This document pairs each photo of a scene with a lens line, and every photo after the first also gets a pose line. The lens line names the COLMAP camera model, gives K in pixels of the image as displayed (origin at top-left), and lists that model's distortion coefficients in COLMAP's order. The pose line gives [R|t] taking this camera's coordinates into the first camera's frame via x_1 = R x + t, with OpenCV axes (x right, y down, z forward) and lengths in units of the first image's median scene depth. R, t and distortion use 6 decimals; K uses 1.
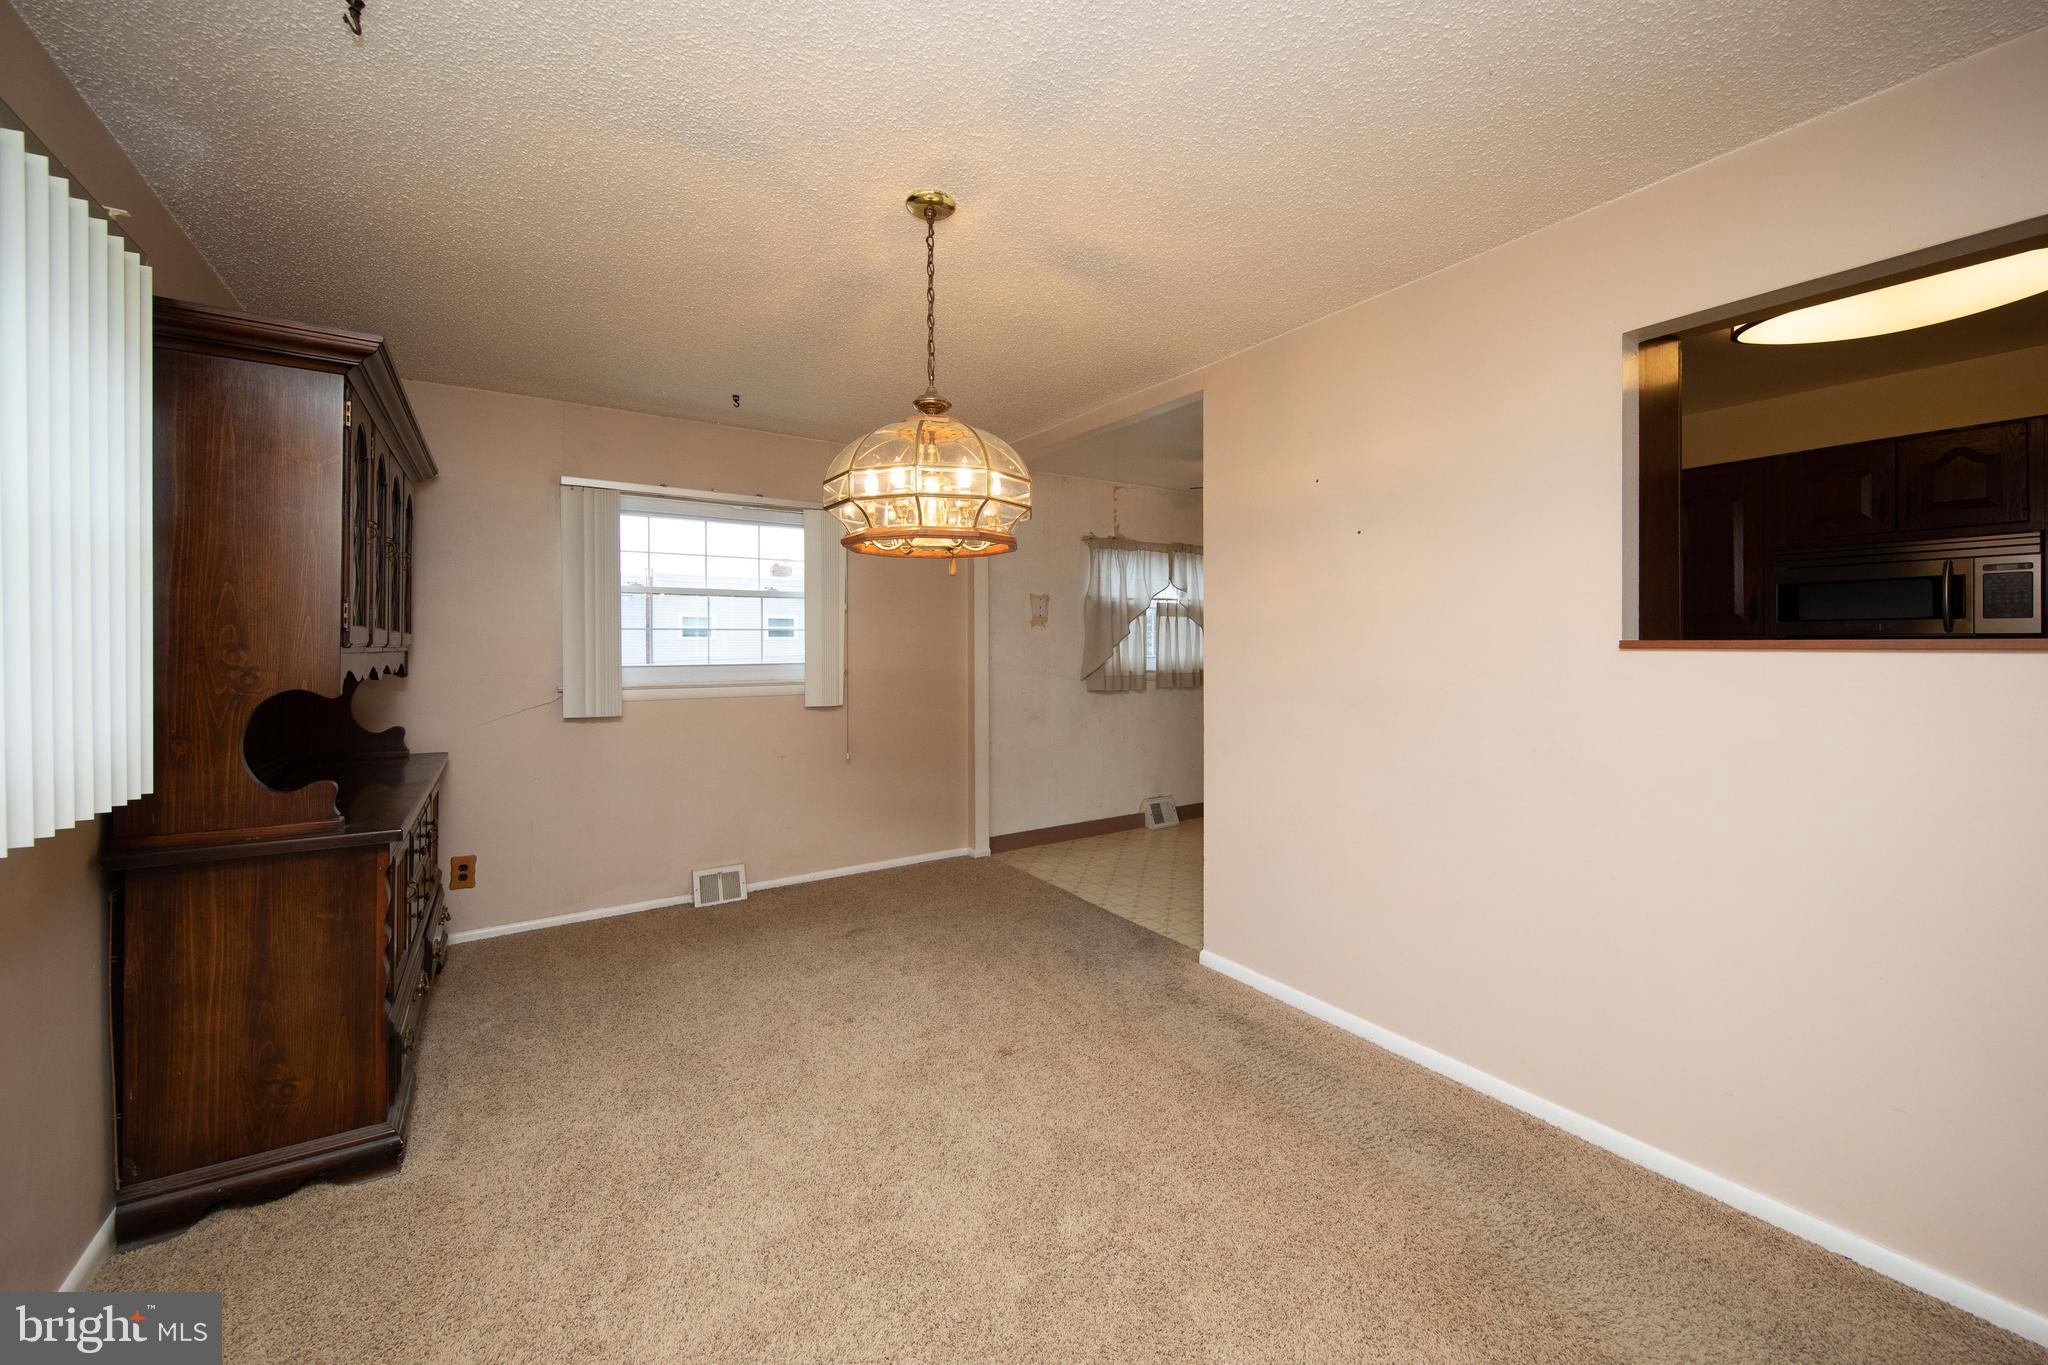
lens RADIAL K [[789.4, 0, 1025.5], [0, 789.4, 642.1], [0, 0, 1]] dist [-0.000271, -0.000449]
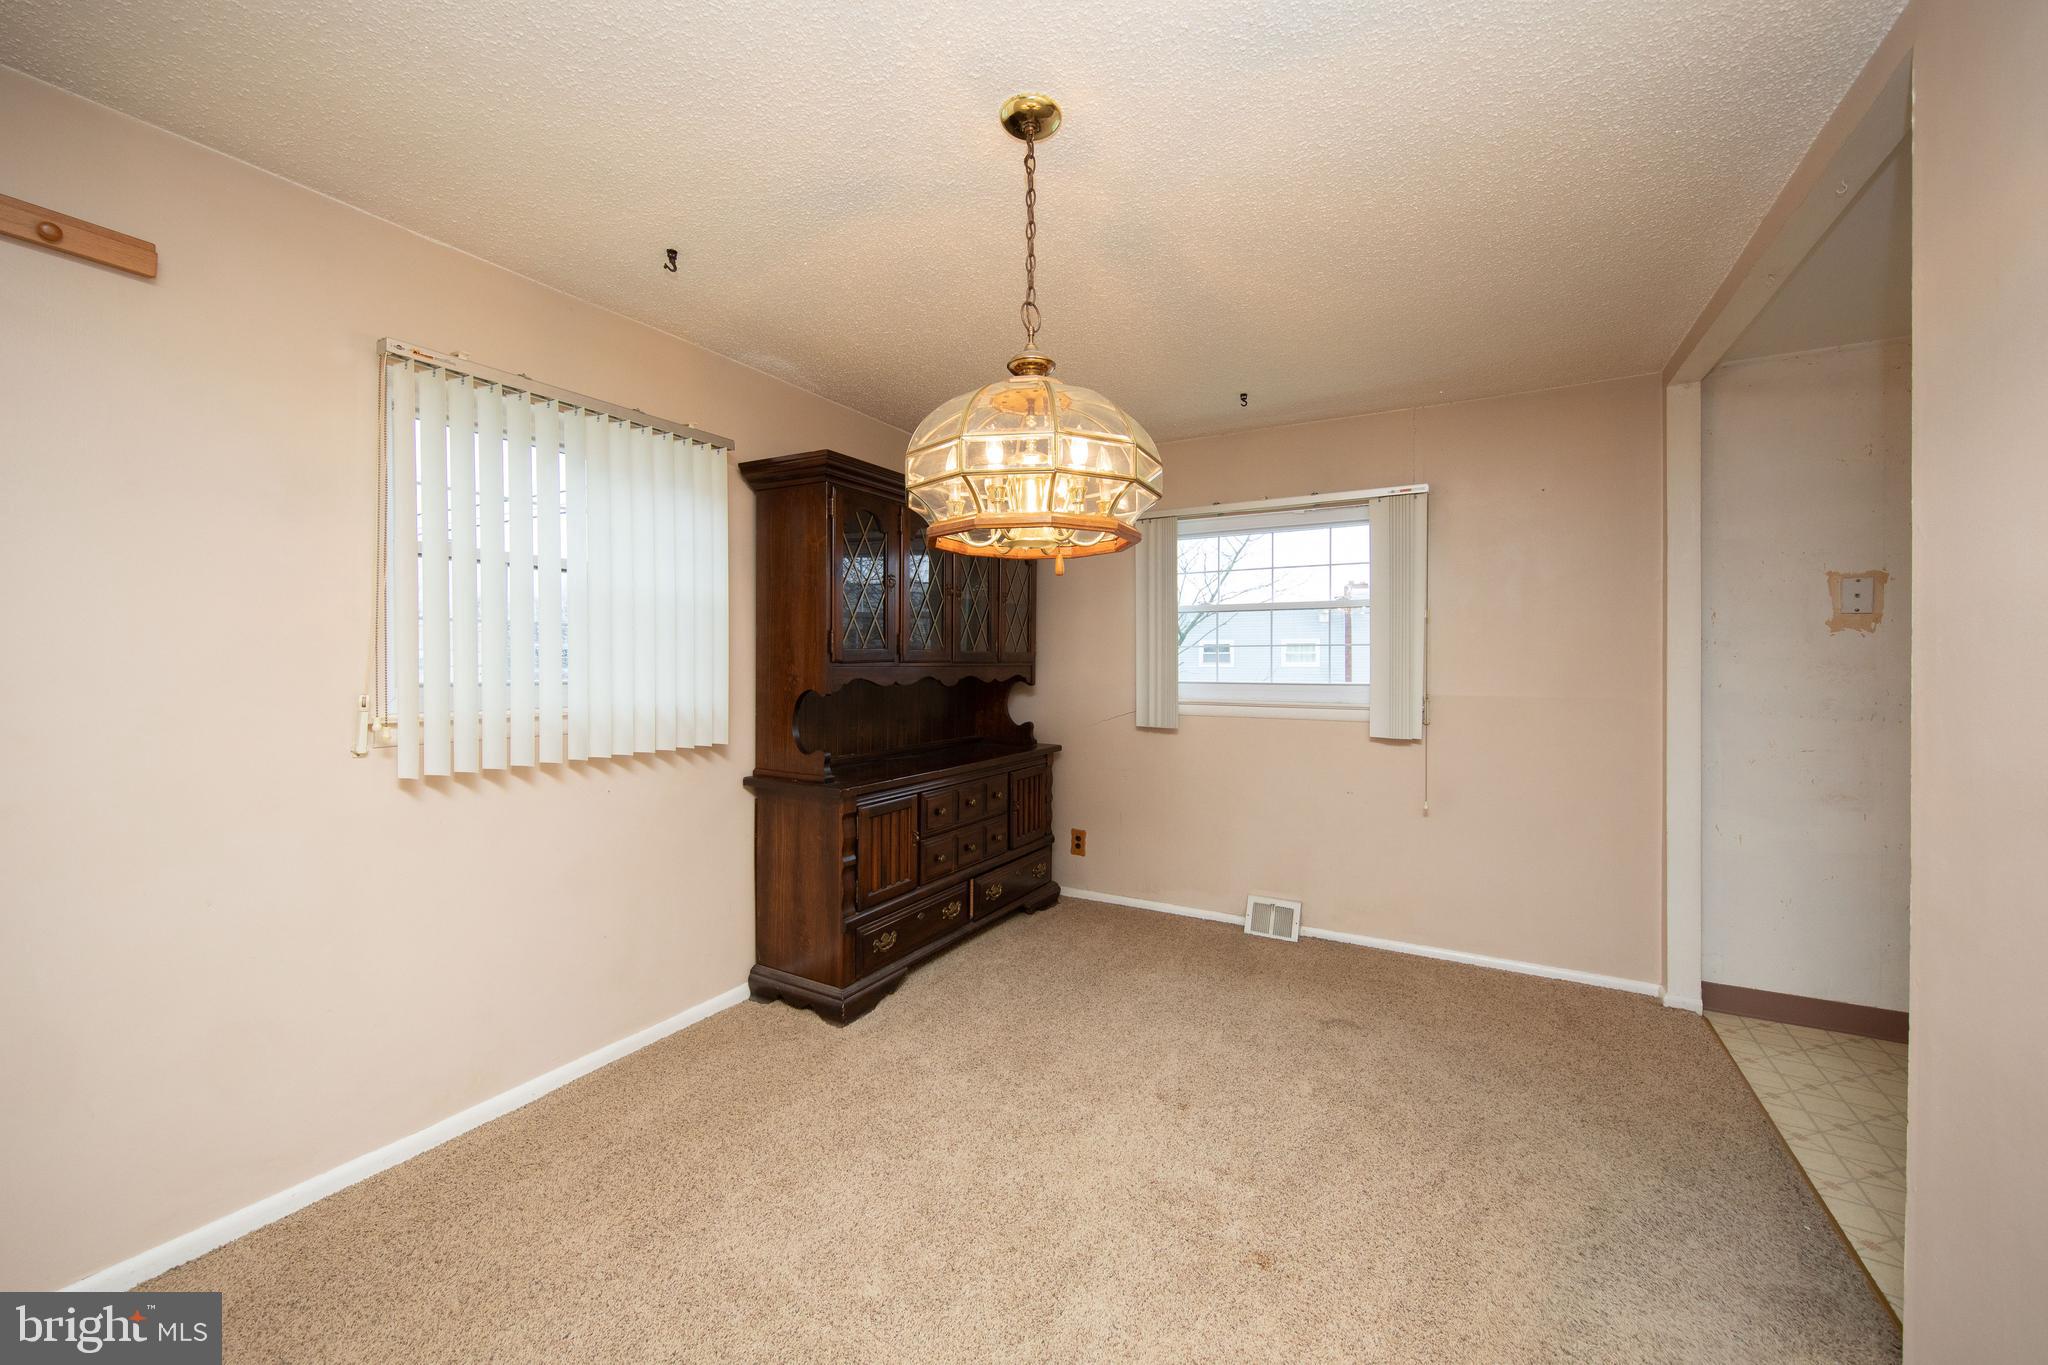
lens RADIAL K [[764.5, 0, 1024.4], [0, 764.5, 664.7], [0, 0, 1]] dist [0.001732, -0.000176]
pose [[0.453626, 0.005973, -0.891172, 0.325781], [-0.000622, 0.999979, 0.006385, 0.000680], [0.891192, -0.002342, 0.453621, 0.363342]]
